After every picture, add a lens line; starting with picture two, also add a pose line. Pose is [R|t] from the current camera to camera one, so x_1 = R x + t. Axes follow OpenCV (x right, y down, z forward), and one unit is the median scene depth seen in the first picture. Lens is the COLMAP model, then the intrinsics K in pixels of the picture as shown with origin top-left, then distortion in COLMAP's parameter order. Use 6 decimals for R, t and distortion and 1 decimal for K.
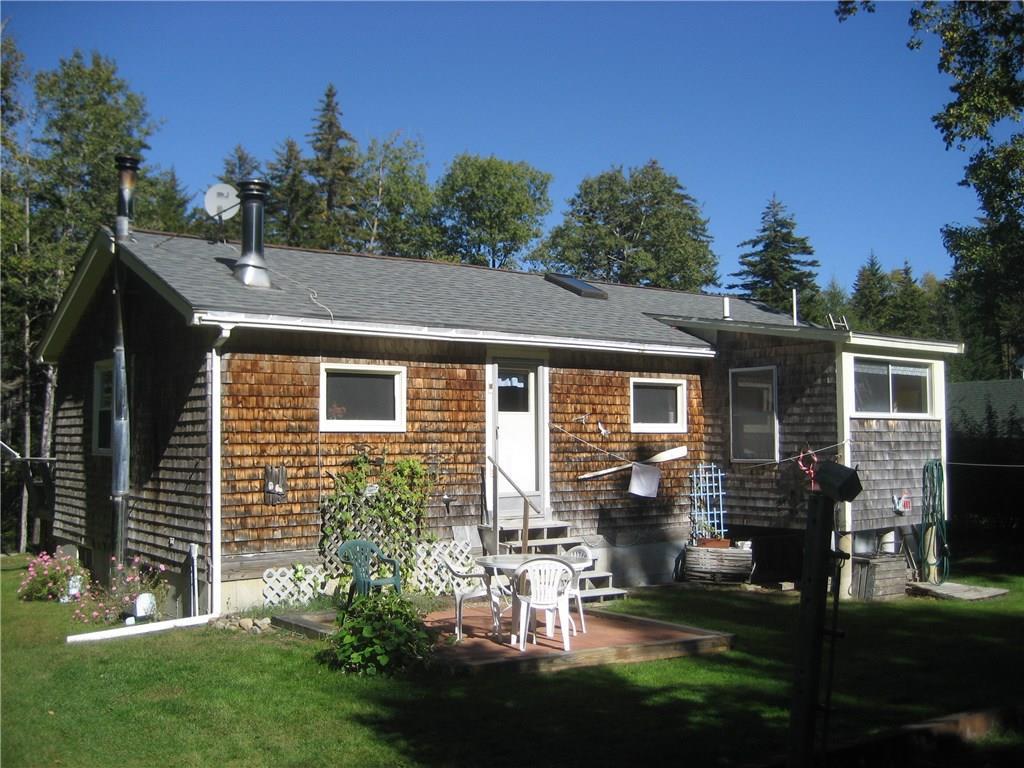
lens RADIAL K [[1049.7, 0, 512.0], [0, 1049.7, 384.0], [0, 0, 1]] dist [-0.161735, 0.202002]
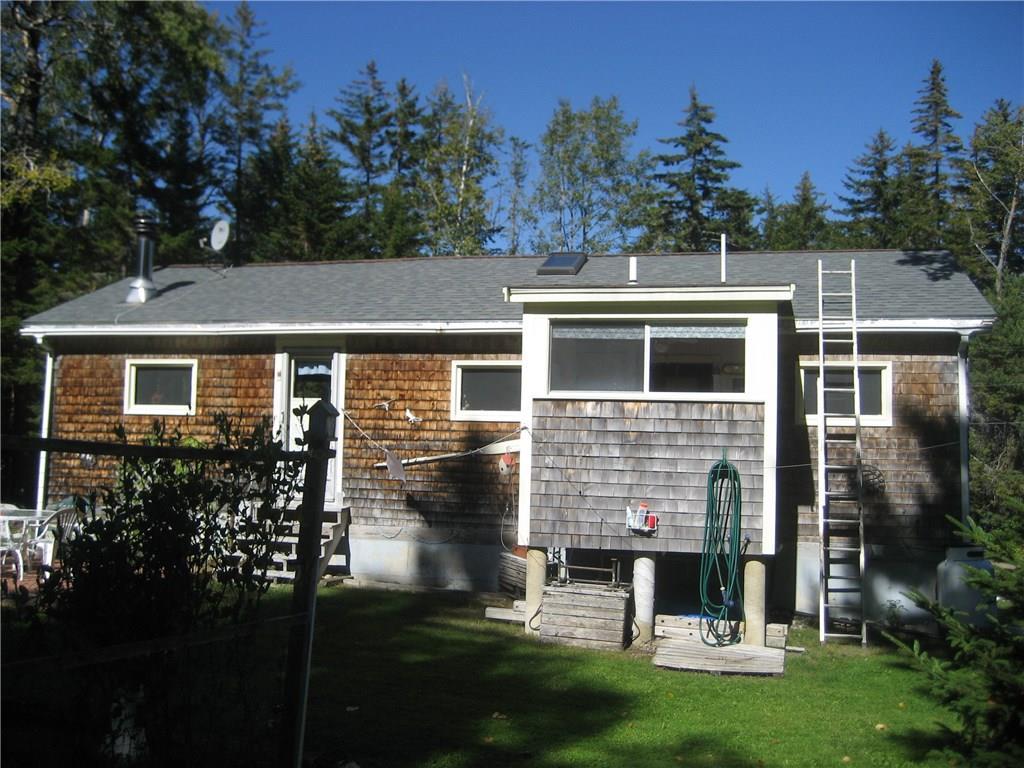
lens RADIAL K [[1049.7, 0, 512.0], [0, 1049.7, 384.0], [0, 0, 1]] dist [-0.161735, 0.202002]
pose [[0.633418, -0.029936, -0.773231, 0.950950], [0.015234, 0.999540, -0.026219, 0.043593], [0.773660, 0.004828, 0.633582, 0.507697]]
